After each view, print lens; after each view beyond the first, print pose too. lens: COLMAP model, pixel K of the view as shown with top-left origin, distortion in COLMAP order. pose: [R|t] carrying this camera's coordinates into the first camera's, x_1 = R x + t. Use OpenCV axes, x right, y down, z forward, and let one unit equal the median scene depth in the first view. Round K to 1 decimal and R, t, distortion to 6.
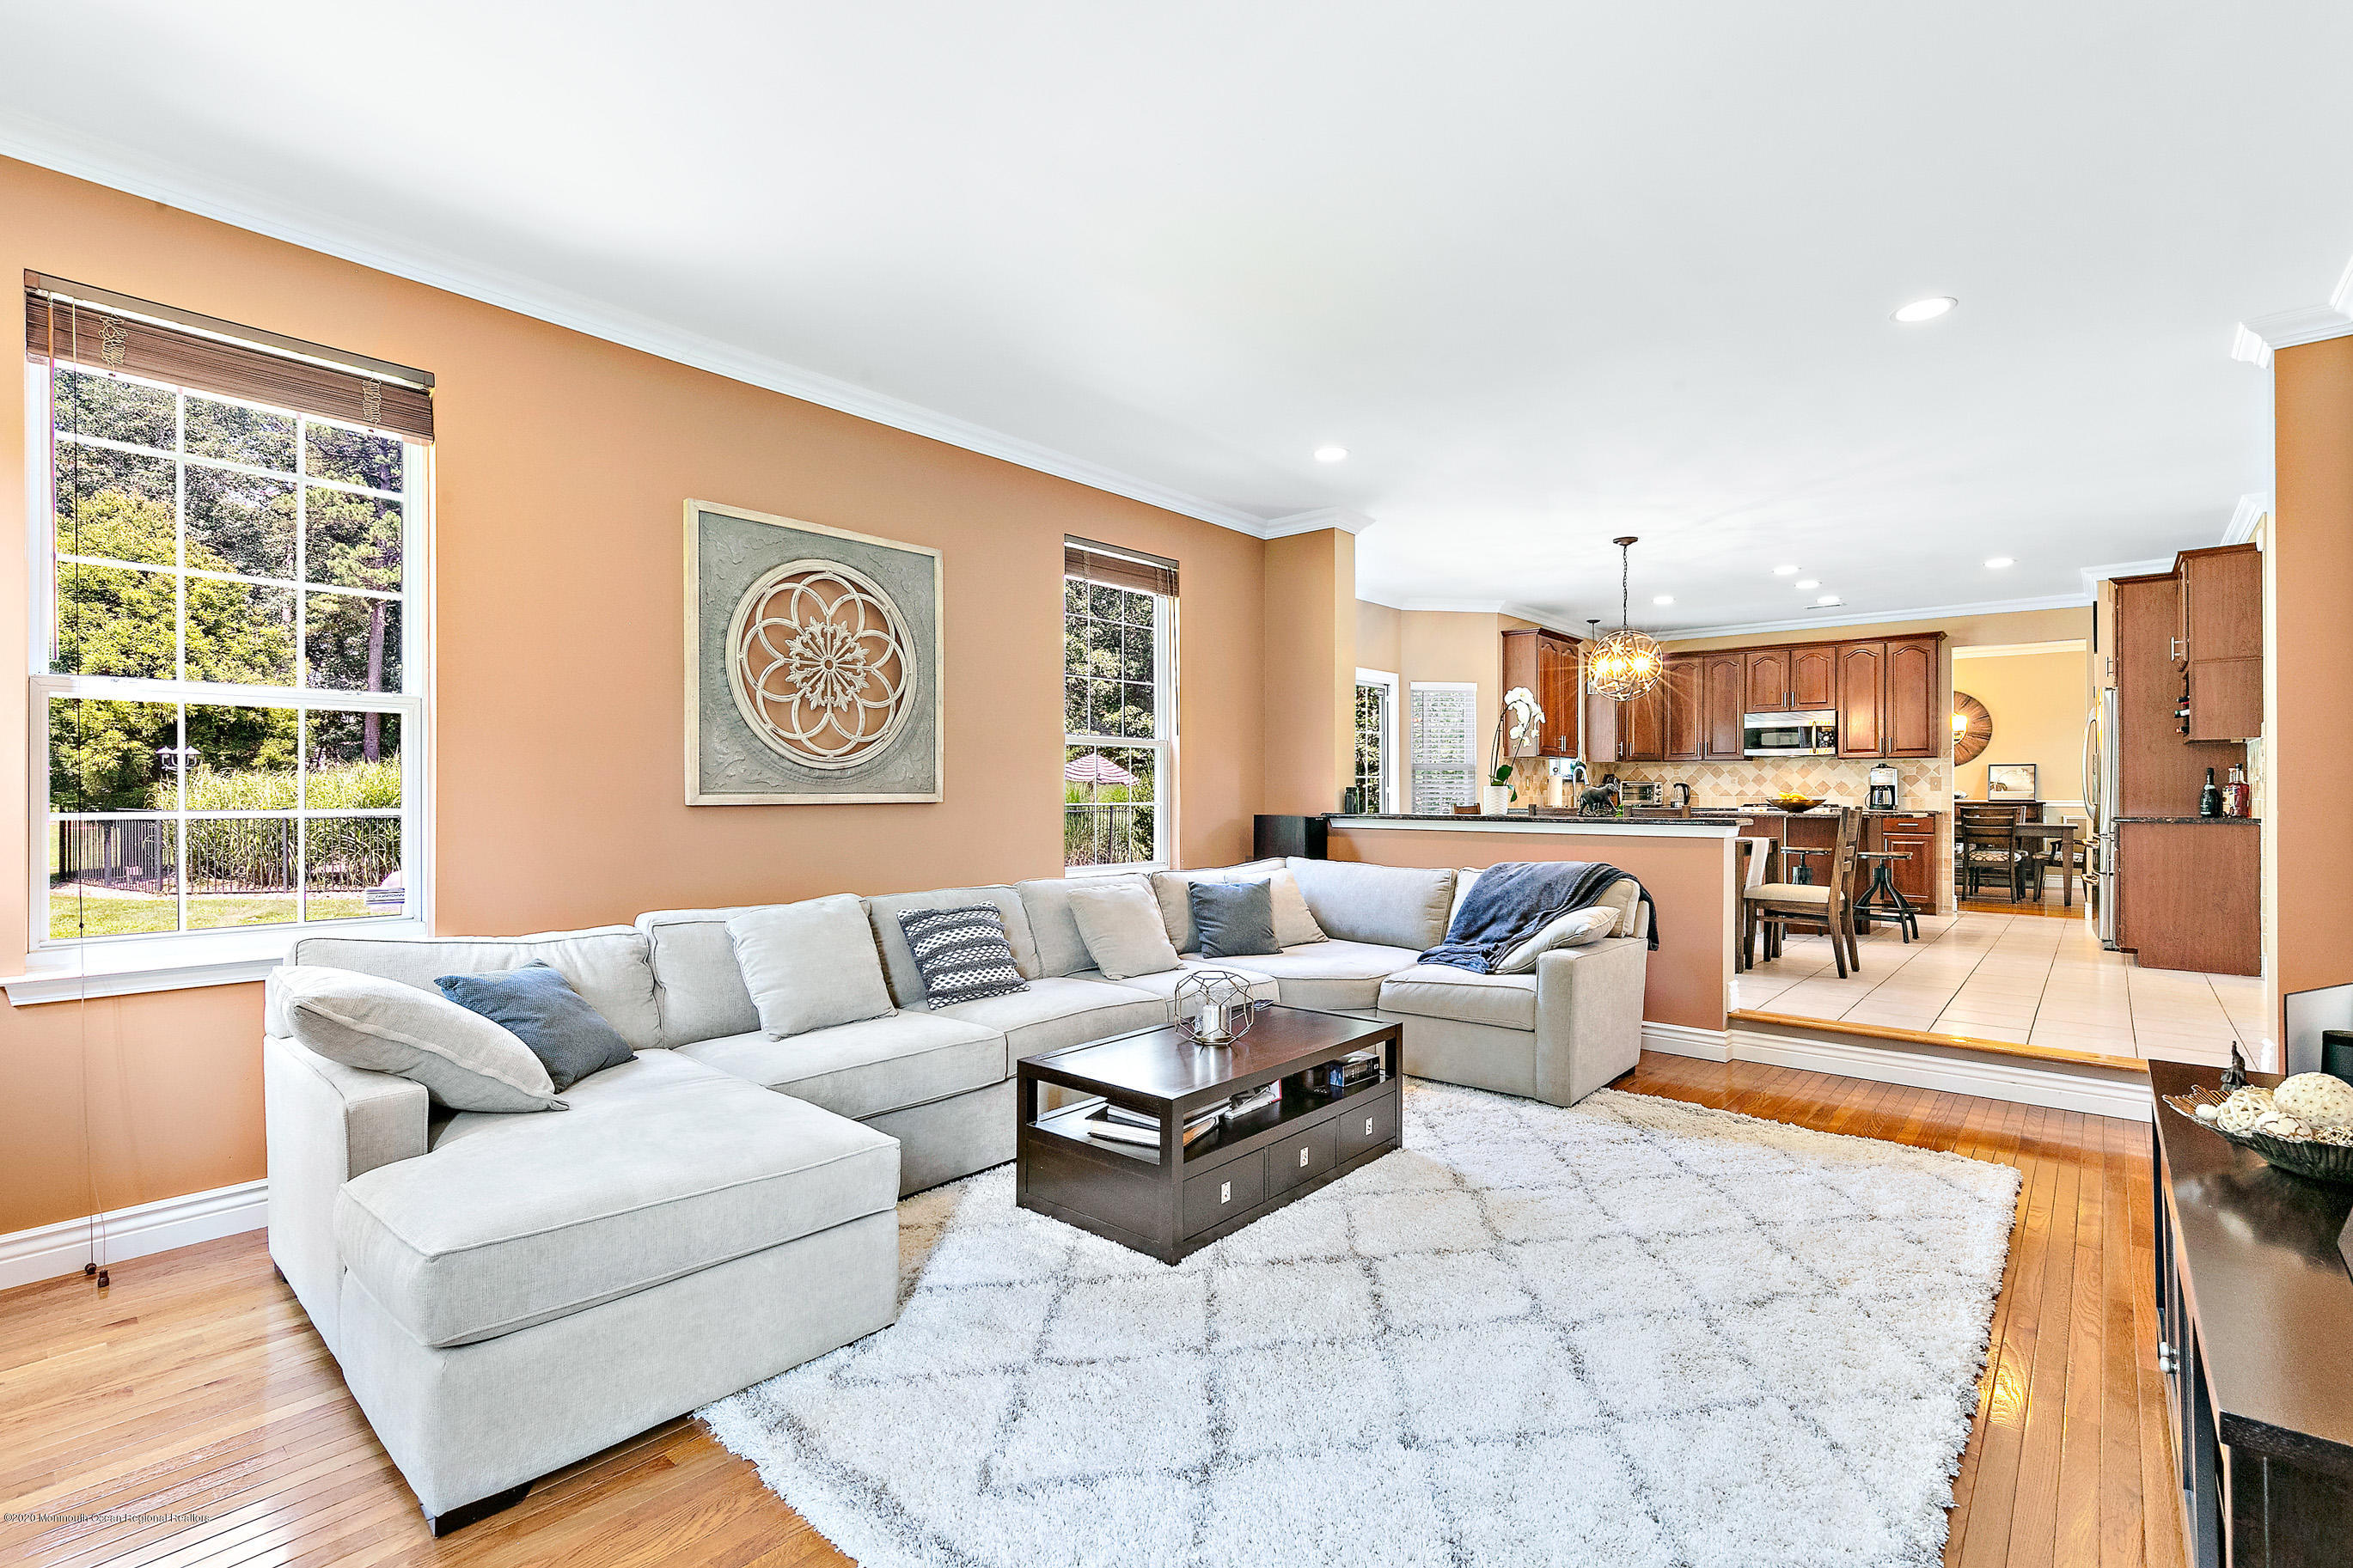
lens RADIAL K [[1054.6, 0, 1185.7], [0, 1054.6, 787.1], [0, 0, 1]] dist [0.011118, -0.000862]
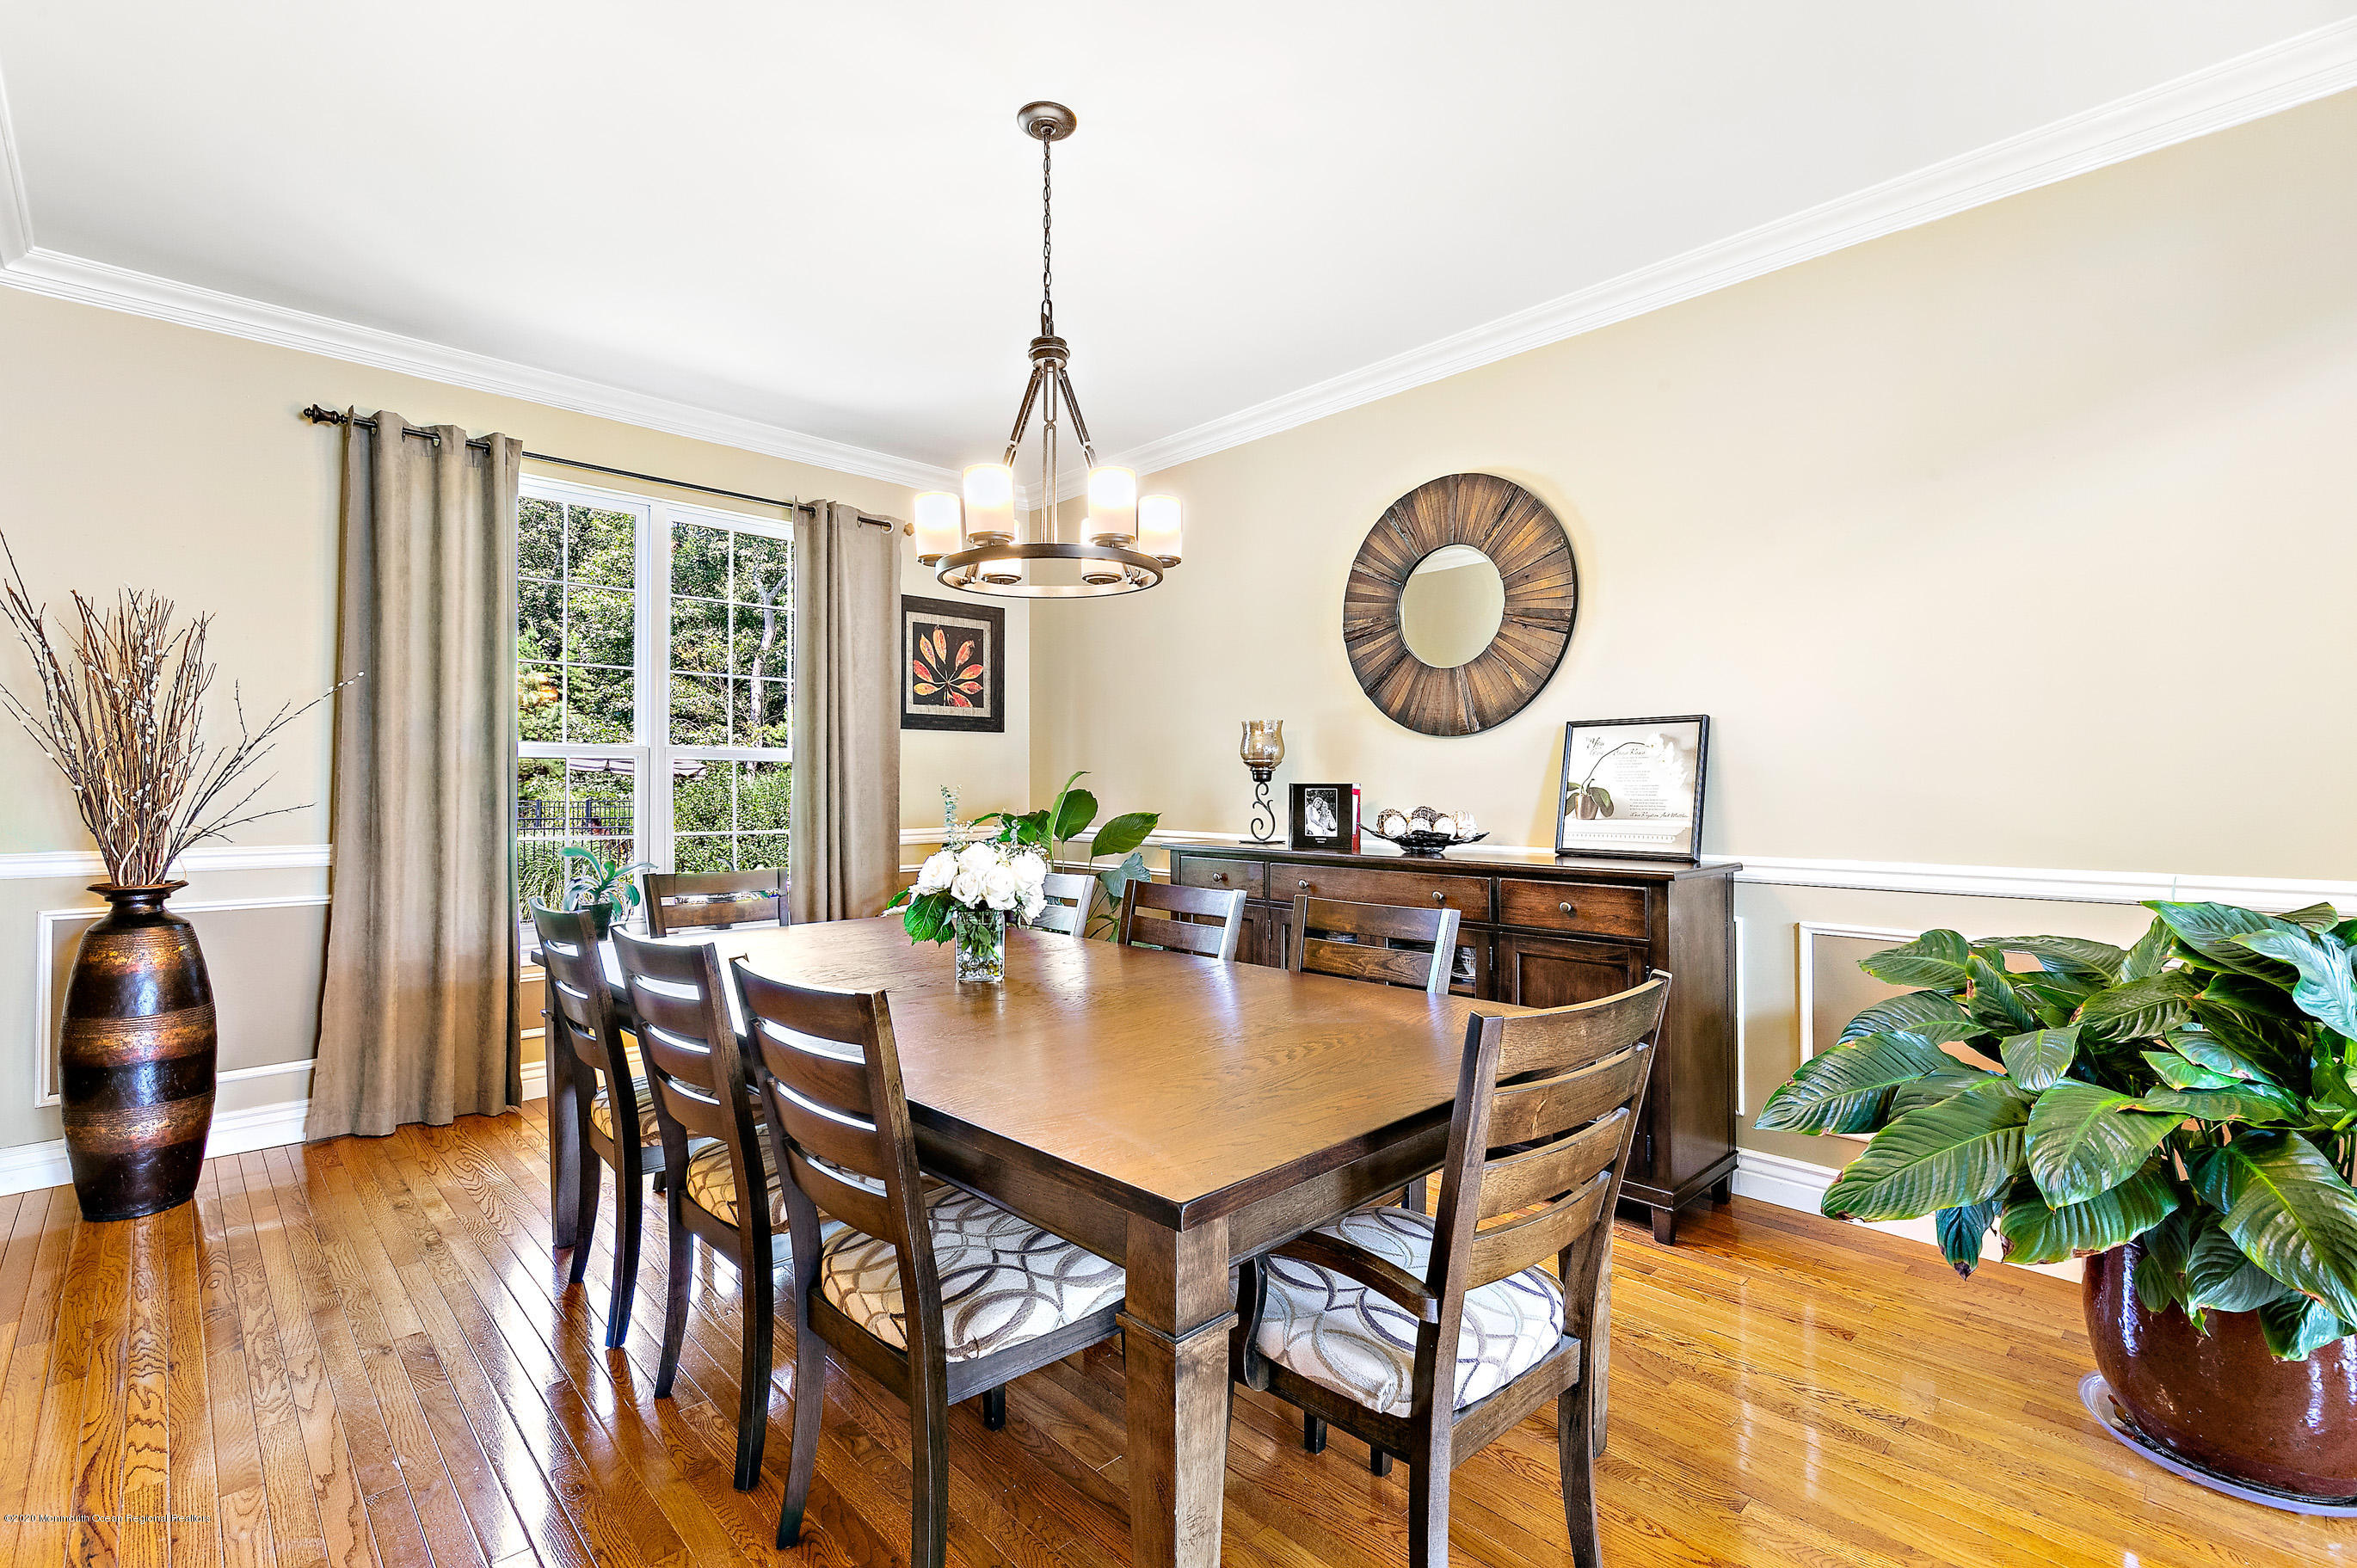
lens RADIAL K [[1056.5, 0, 1182.6], [0, 1056.5, 783.5], [0, 0, 1]] dist [0.011118, -0.000862]
pose [[0.996610, 0.001382, -0.082261, 1.796507], [-0.001111, 0.999994, 0.003339, -0.015700], [0.082265, -0.003236, 0.996605, 1.887142]]
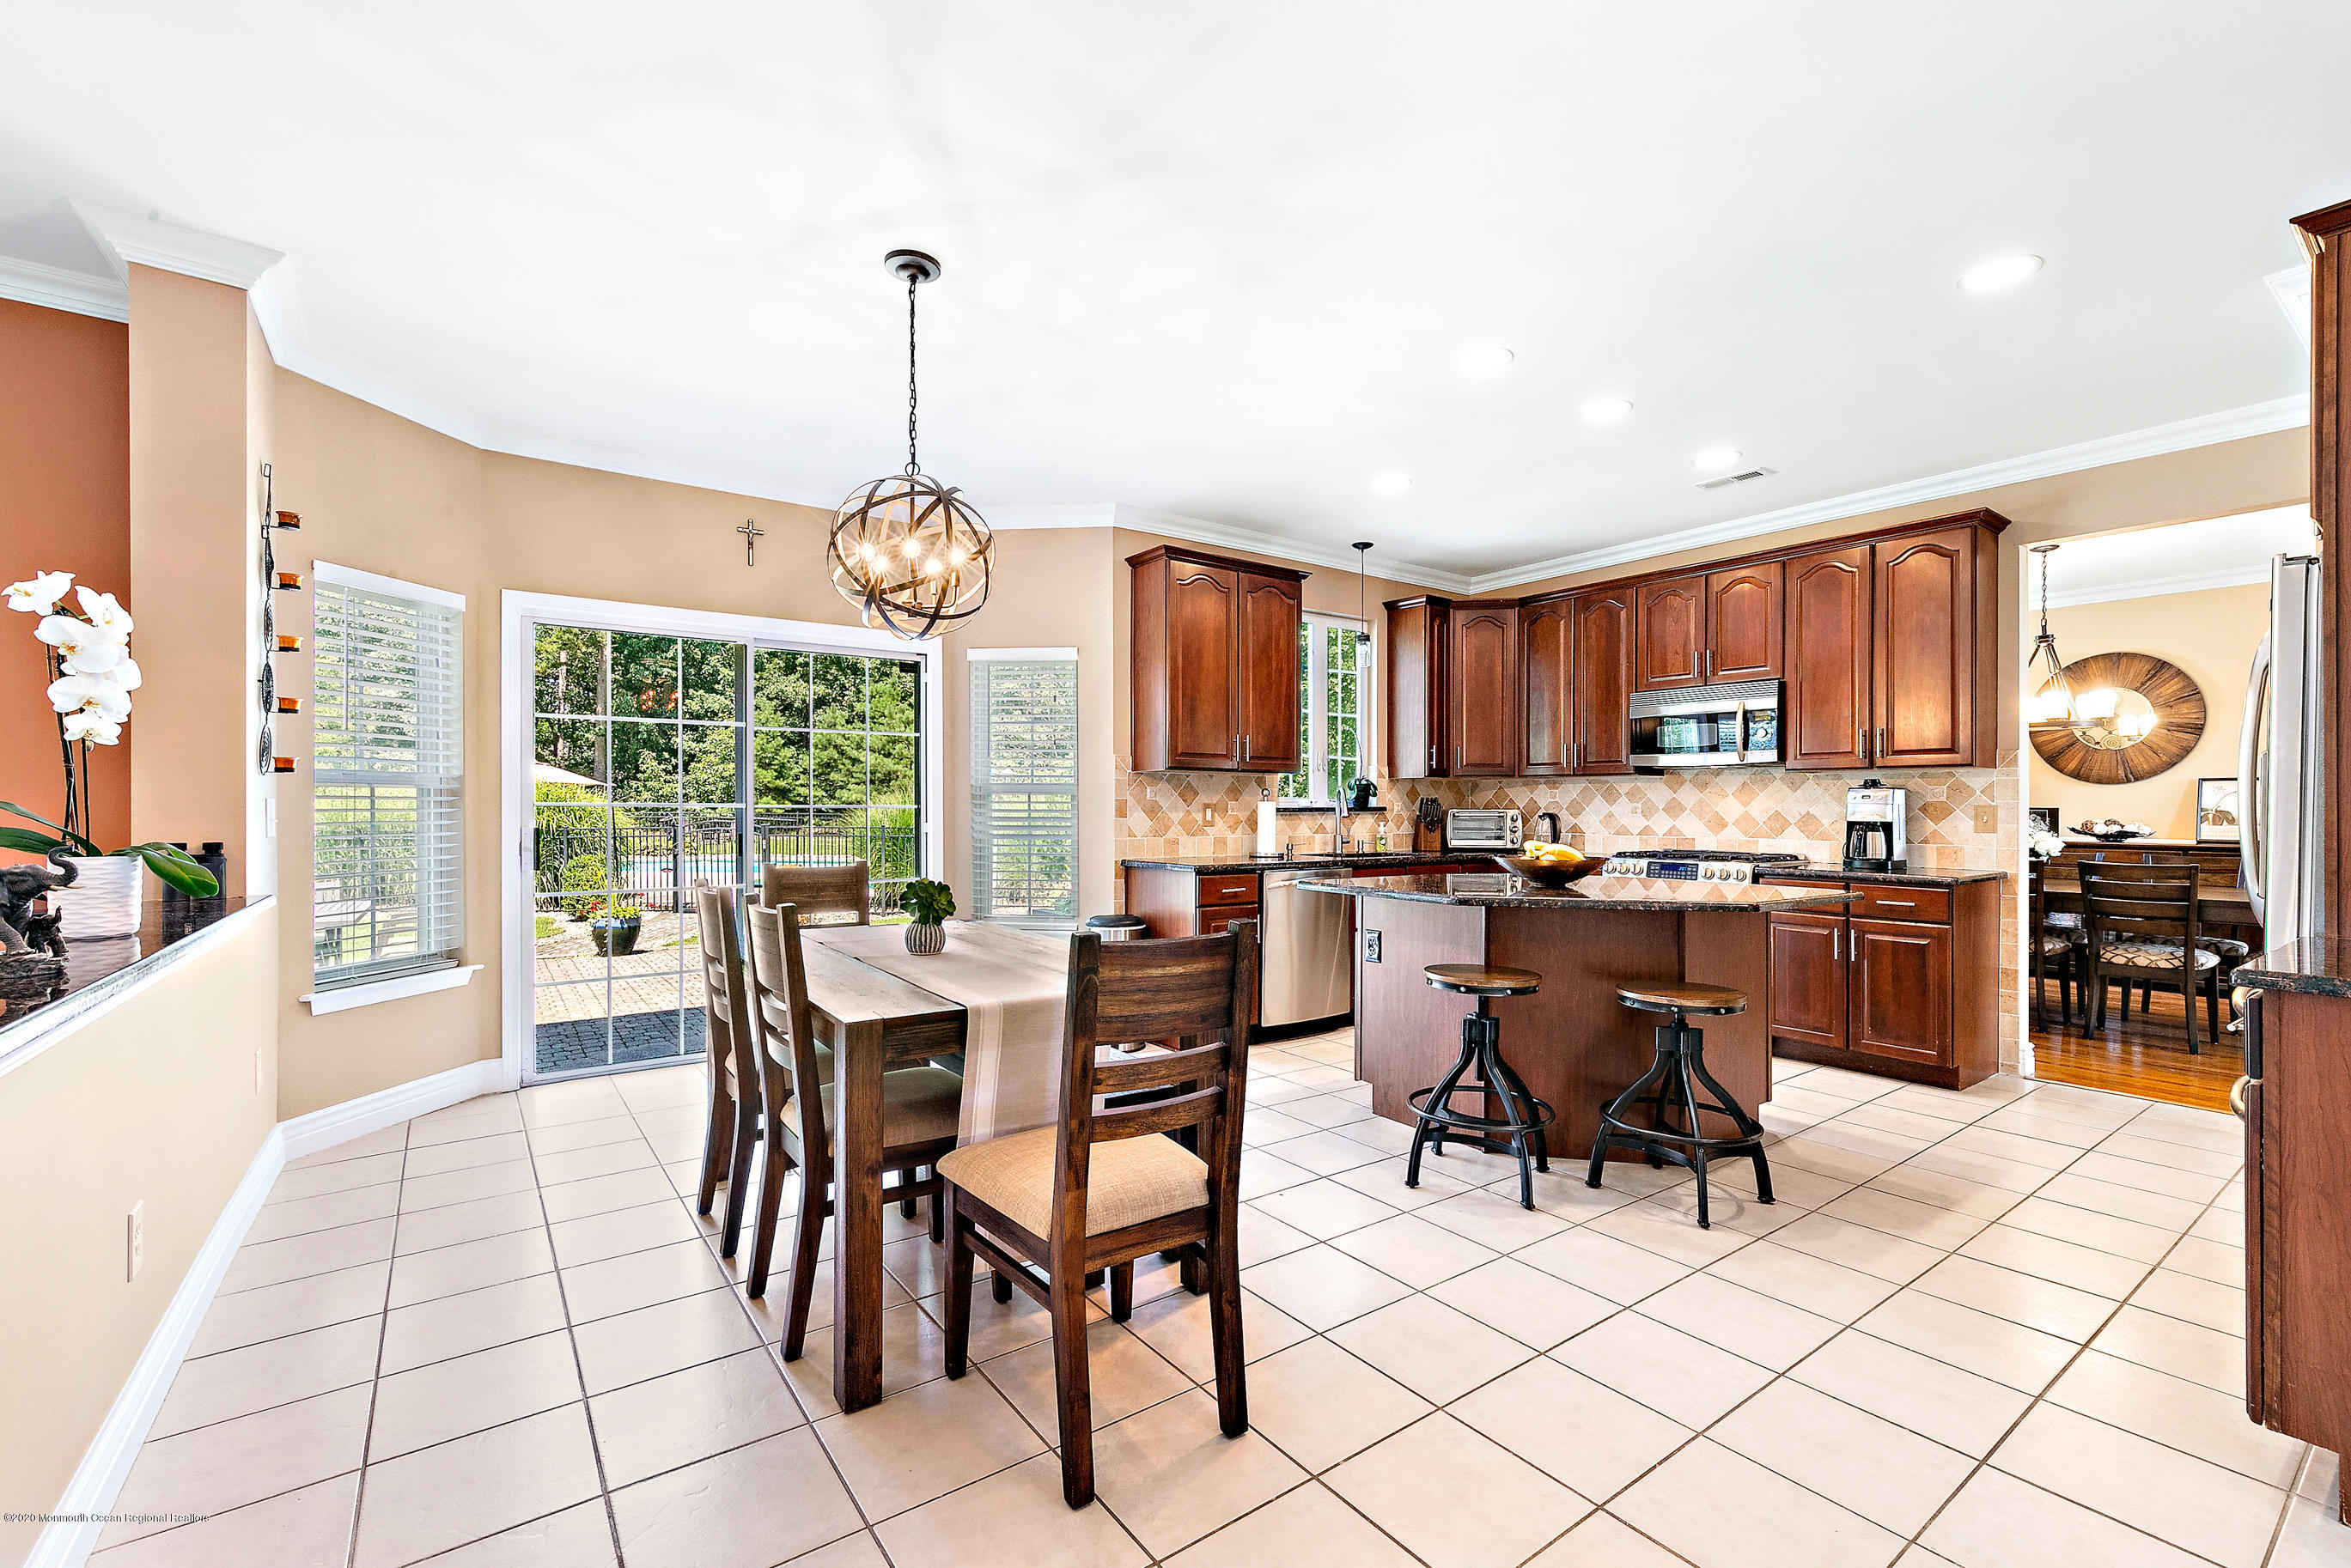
lens RADIAL K [[1001.8, 0, 1175.6], [0, 1001.8, 802.9], [0, 0, 1]] dist [0.005086, 0.000640]
pose [[0.975516, 0.001531, -0.219925, 0.889610], [-0.000619, 0.999991, 0.004214, -0.026120], [0.219929, -0.003975, 0.975508, 0.913217]]
